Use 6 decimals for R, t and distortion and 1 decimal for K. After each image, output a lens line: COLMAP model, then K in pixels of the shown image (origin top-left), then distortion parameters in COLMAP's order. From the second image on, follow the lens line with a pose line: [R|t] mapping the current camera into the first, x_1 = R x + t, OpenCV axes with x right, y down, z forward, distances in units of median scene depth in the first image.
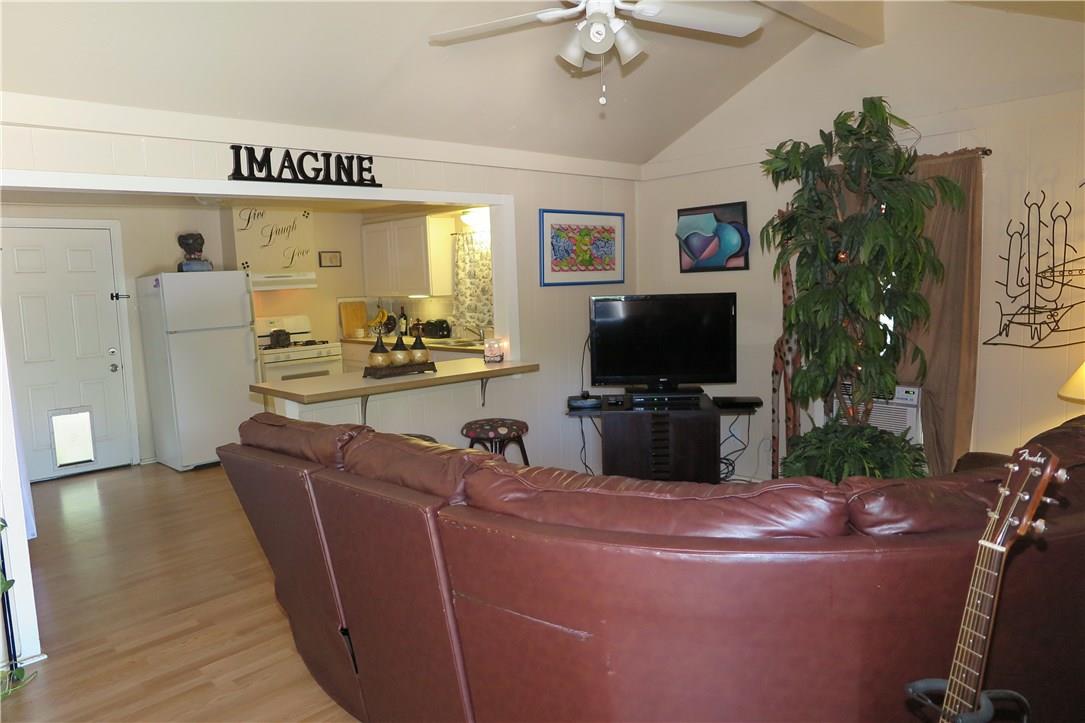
lens RADIAL K [[765.2, 0, 542.5], [0, 765.2, 361.5], [0, 0, 1]] dist [-0.011013, -0.003659]
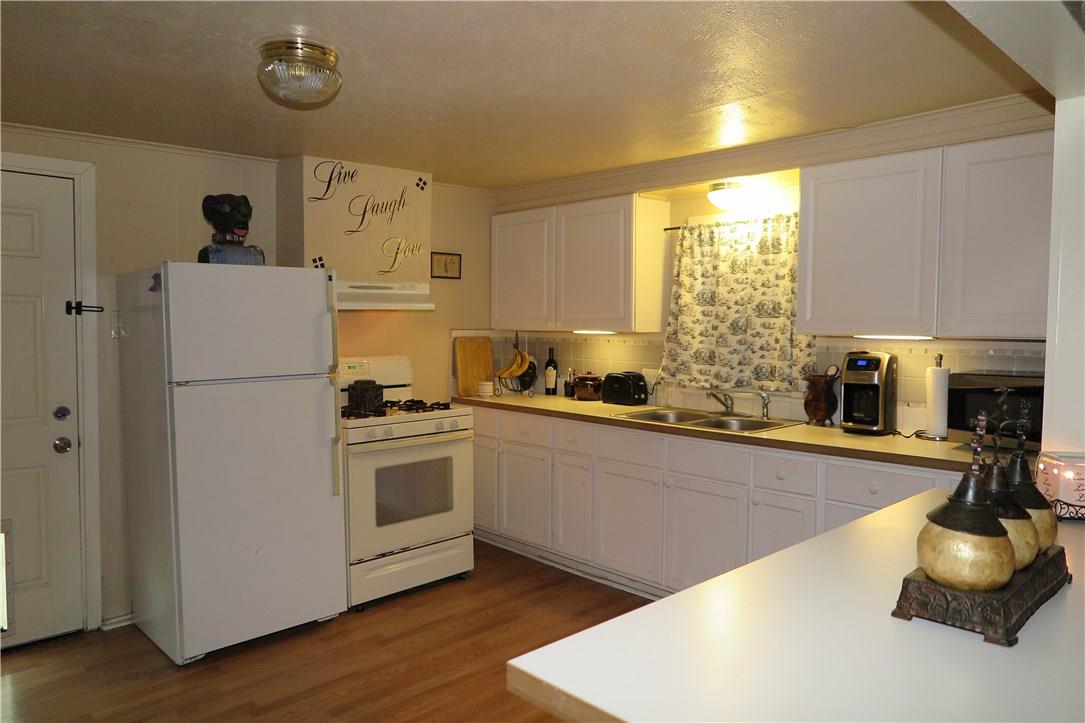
lens RADIAL K [[765.2, 0, 542.5], [0, 765.2, 361.5], [0, 0, 1]] dist [-0.011013, -0.003659]
pose [[0.999147, 0.041092, 0.004059, -0.216546], [-0.040802, 0.997608, -0.055796, -0.029131], [-0.006342, 0.055583, 0.998434, 0.430505]]
